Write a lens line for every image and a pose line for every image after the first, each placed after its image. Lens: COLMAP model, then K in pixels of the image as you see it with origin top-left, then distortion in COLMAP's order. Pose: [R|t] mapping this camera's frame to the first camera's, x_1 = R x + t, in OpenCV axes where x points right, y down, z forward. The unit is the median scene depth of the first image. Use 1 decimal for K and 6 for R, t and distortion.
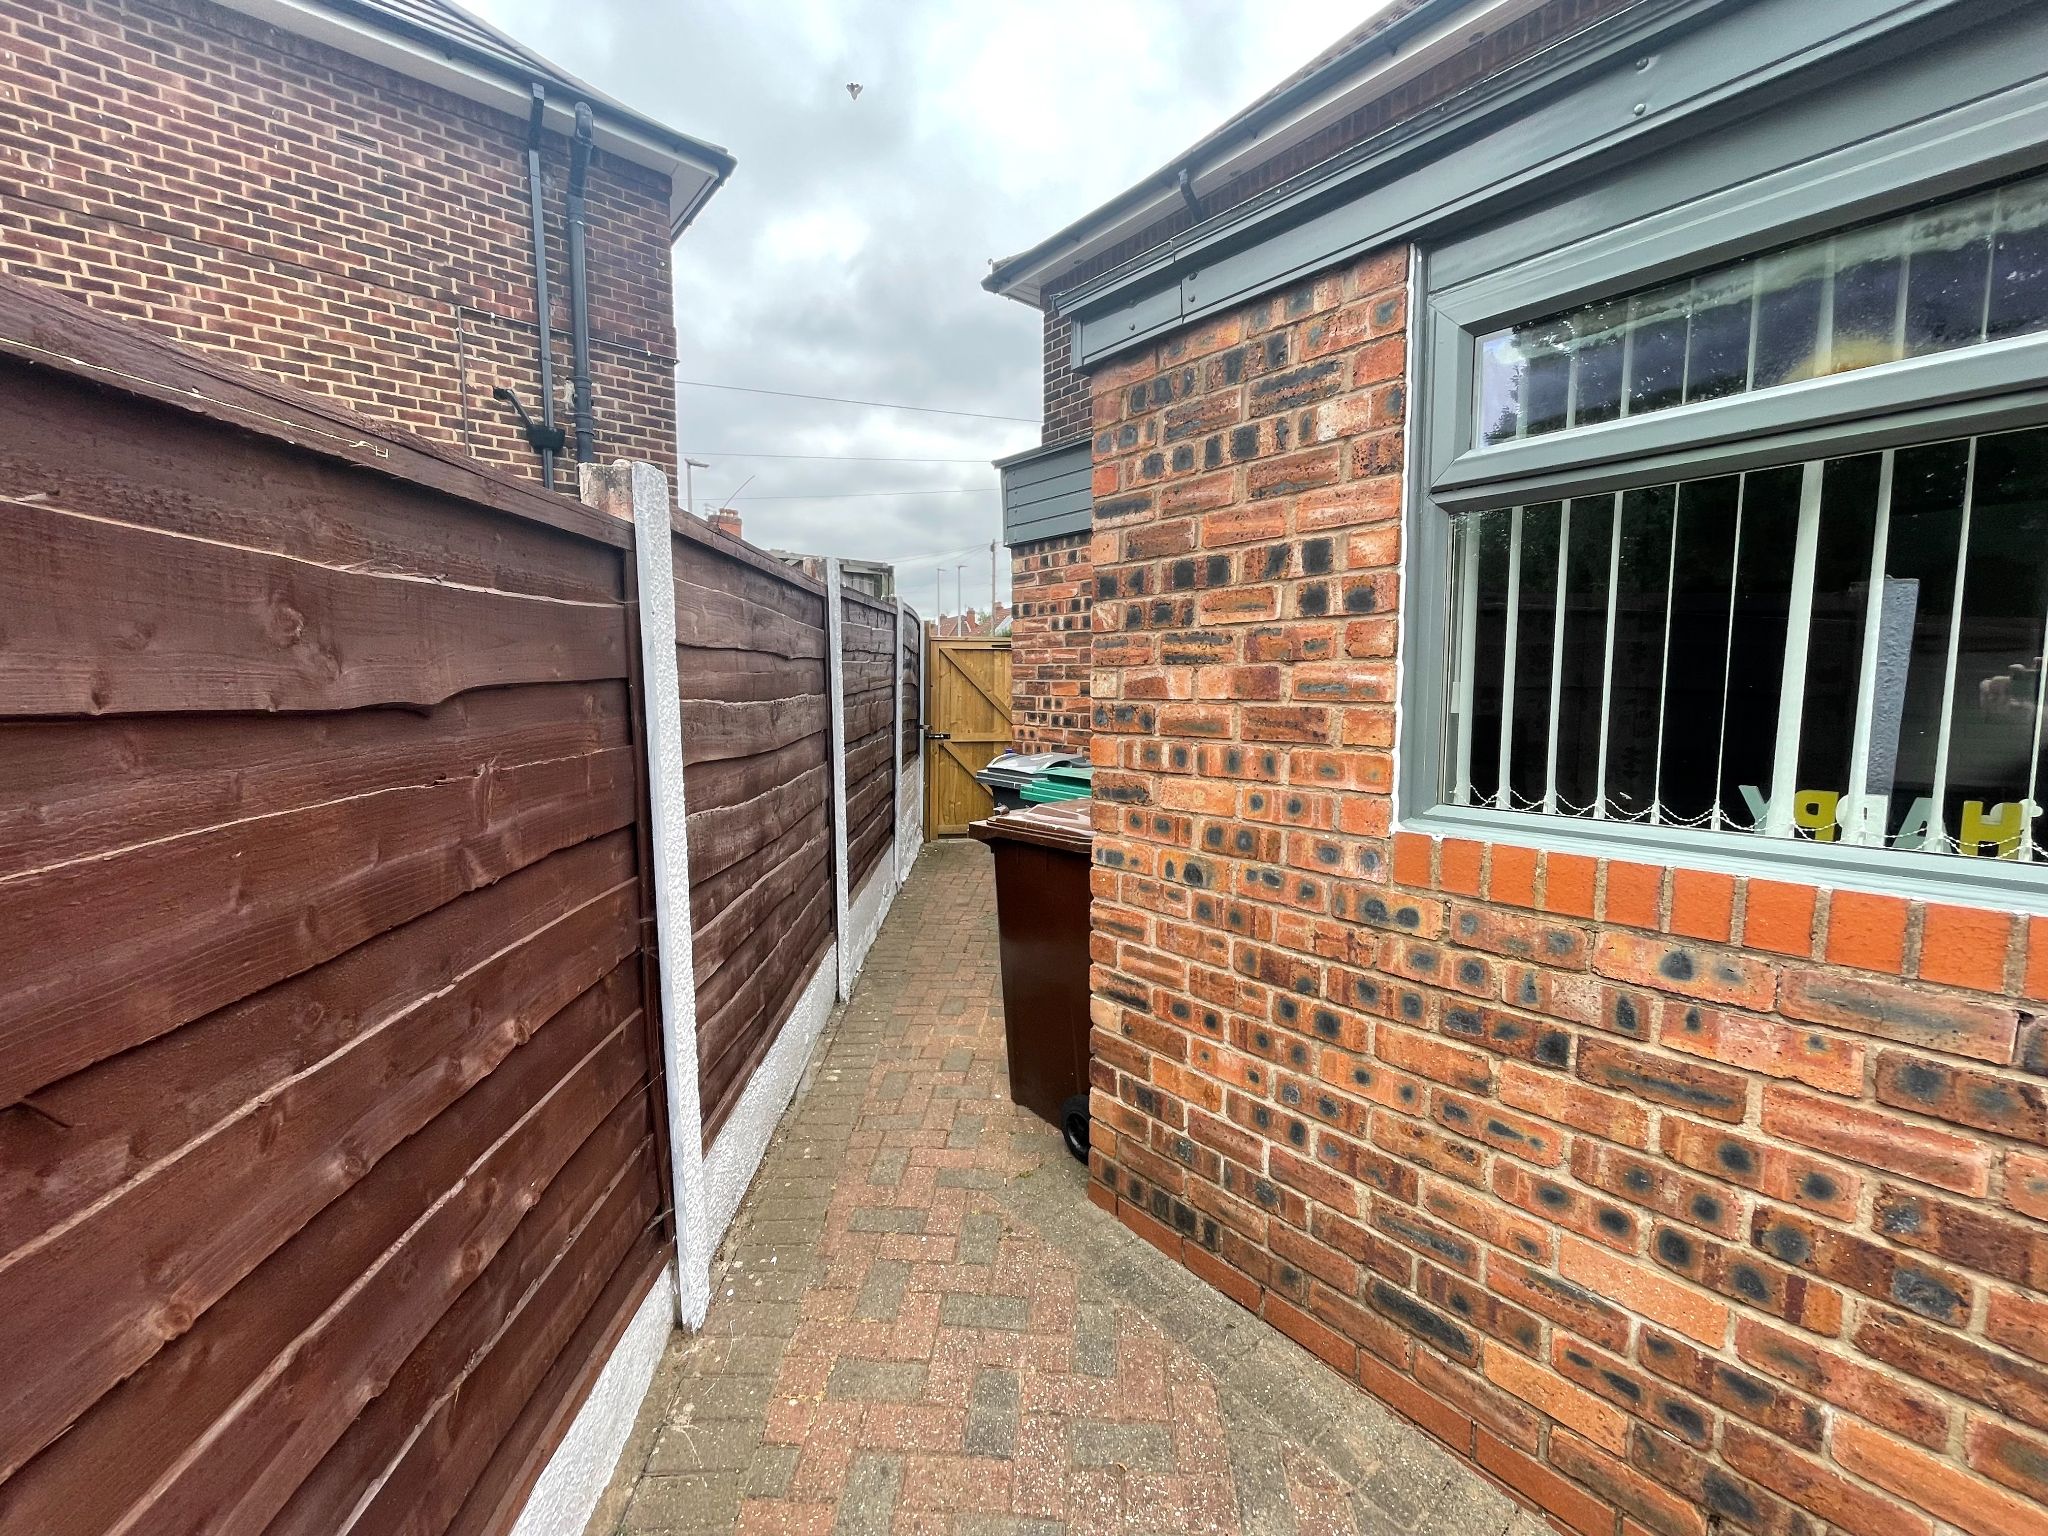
lens RADIAL K [[825.7, 0, 1023.5], [0, 825.7, 772.5], [0, 0, 1]] dist [-0.003964, 0.000977]
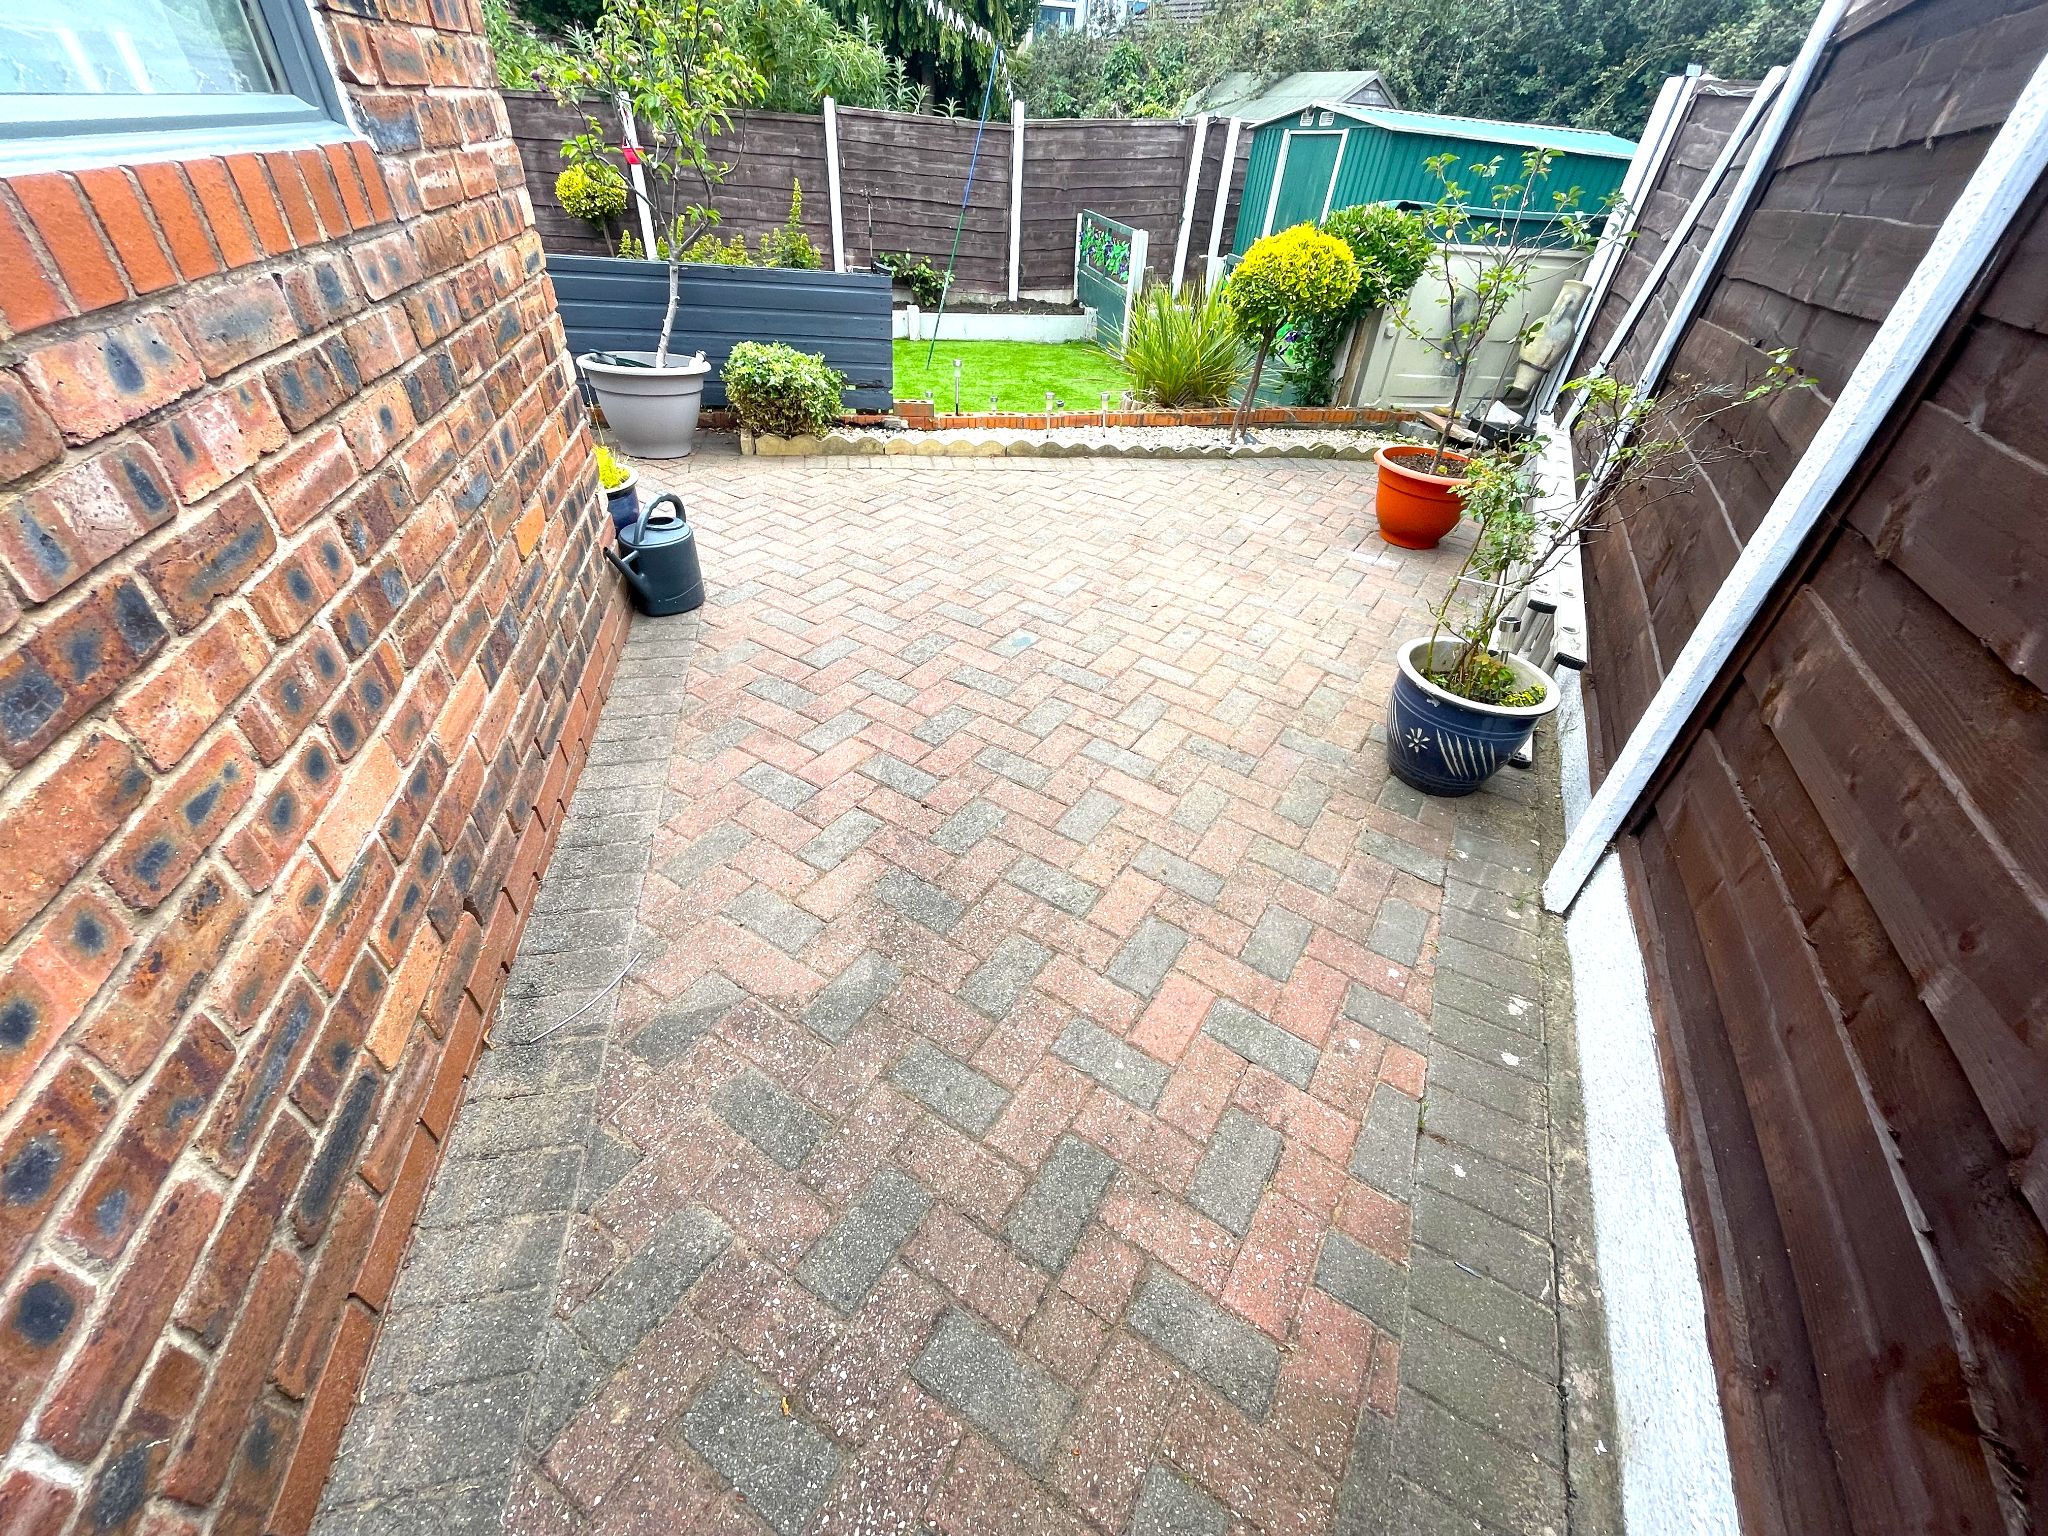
lens RADIAL K [[825.7, 0, 1033.9], [0, 825.7, 767.6], [0, 0, 1]] dist [-0.003964, 0.000977]
pose [[-0.884922, -0.326612, 0.332022, -0.031867], [-0.009070, 0.724842, 0.688856, 0.003814], [-0.465652, 0.606572, -0.644391, 0.299196]]
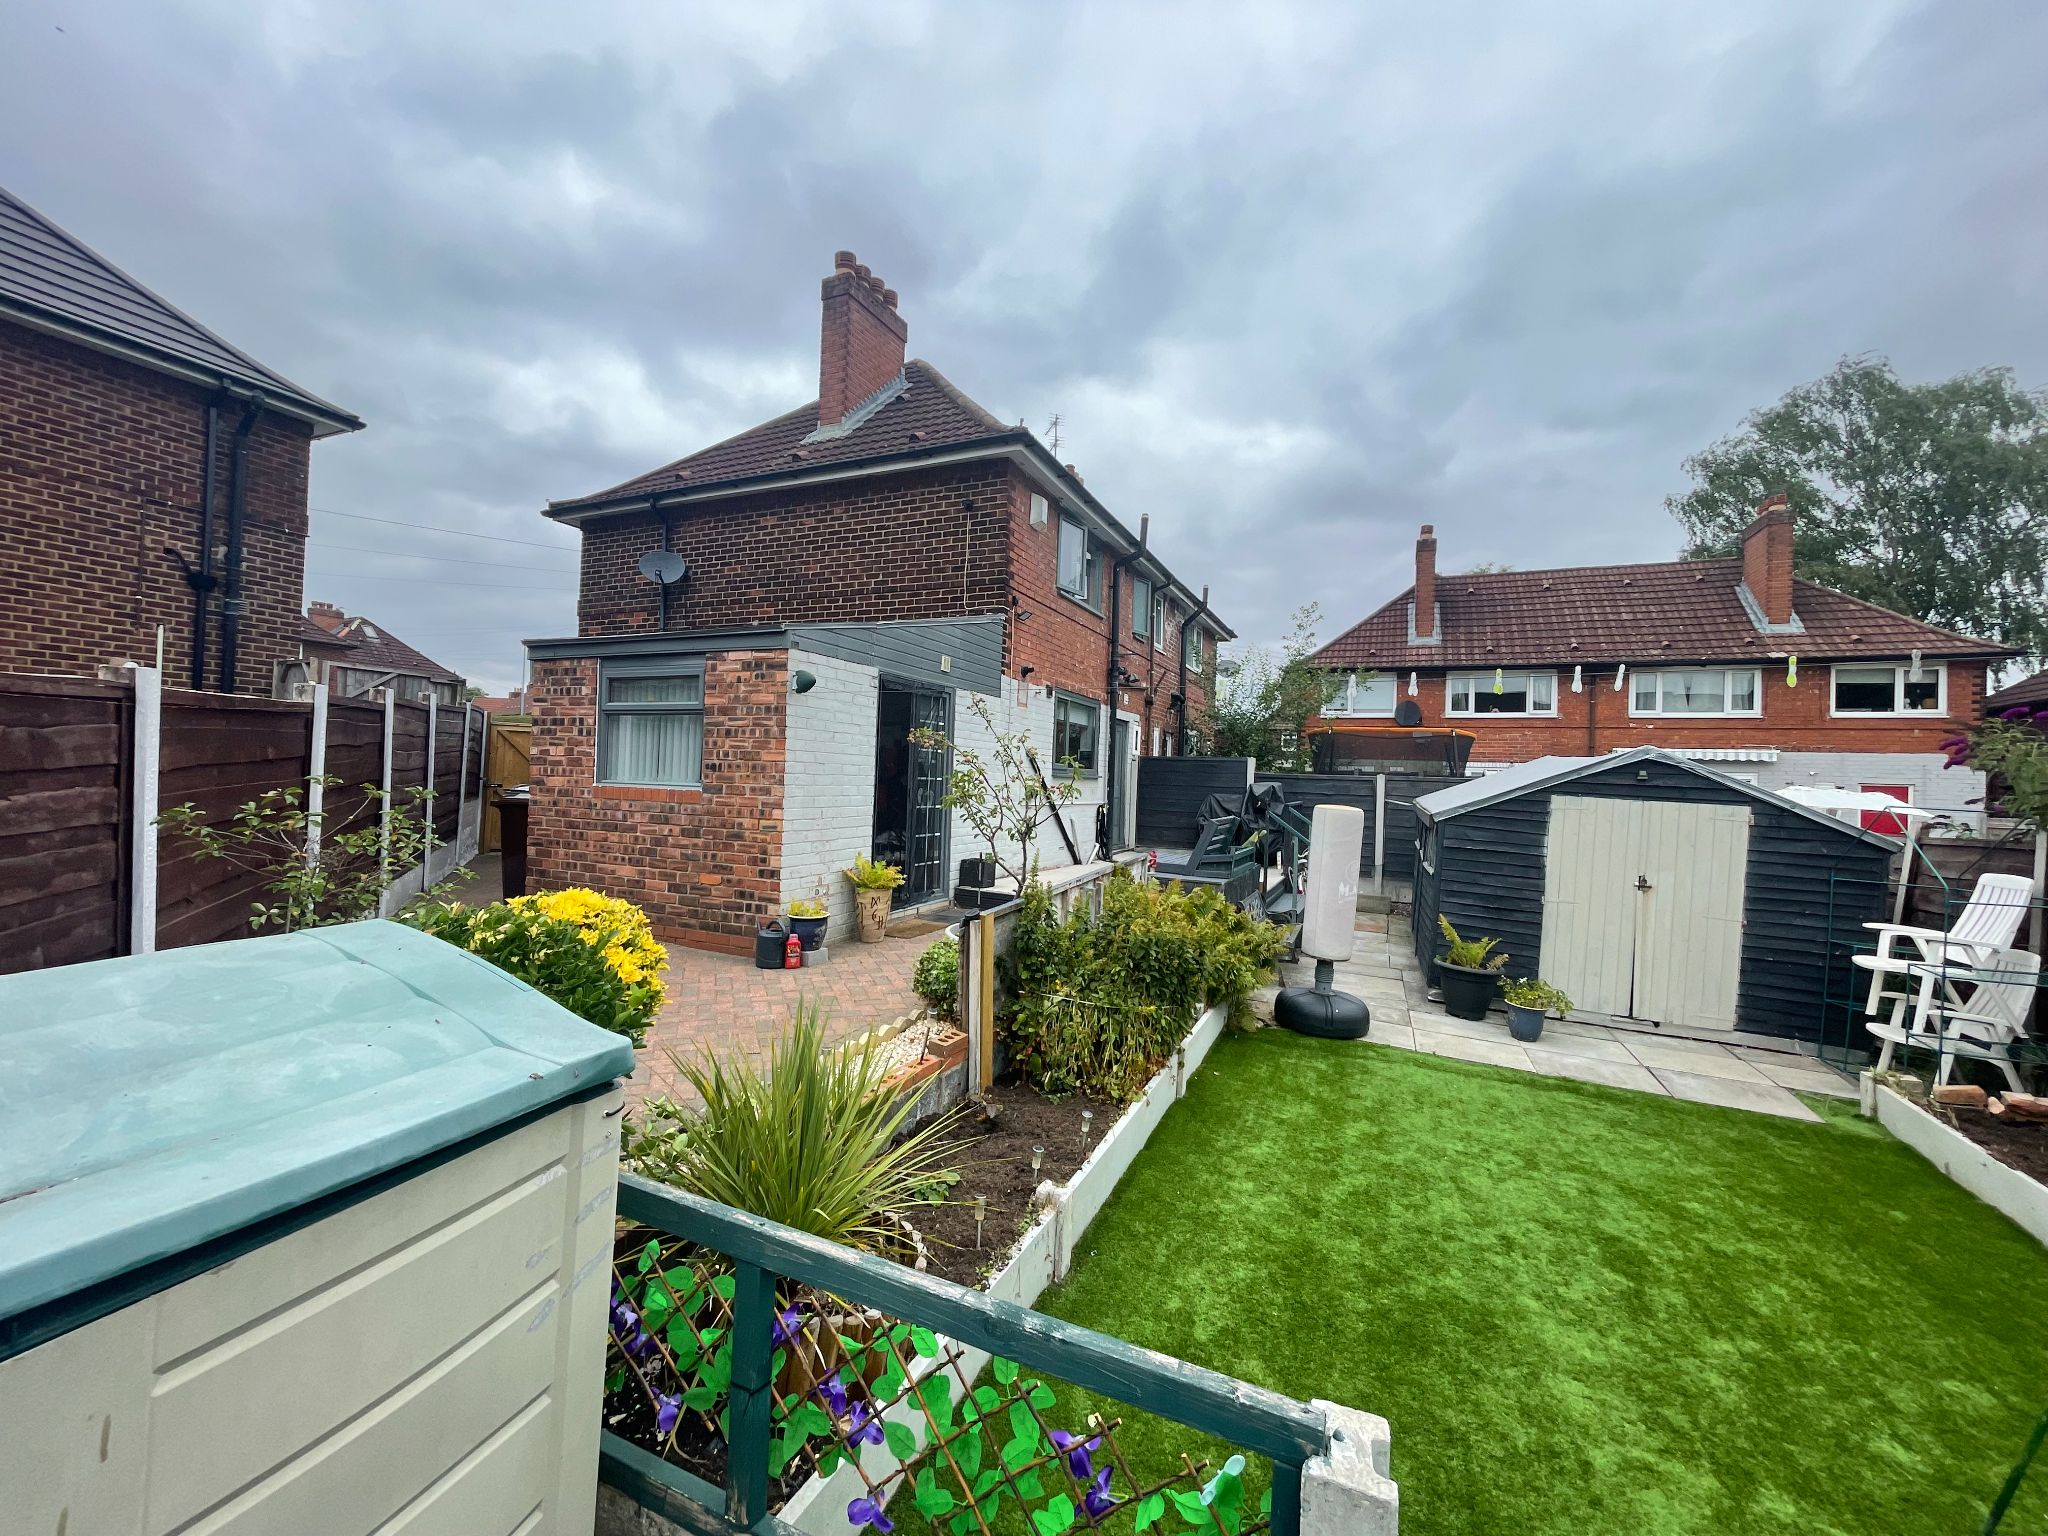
lens RADIAL K [[825.7, 0, 1021.9], [0, 825.7, 768.6], [0, 0, 1]] dist [-0.003964, 0.000977]
pose [[0.904676, 0.037618, 0.424437, 0.192150], [0.009184, 0.994143, -0.107686, 0.141026], [-0.426002, 0.101319, 0.899031, -1.163883]]
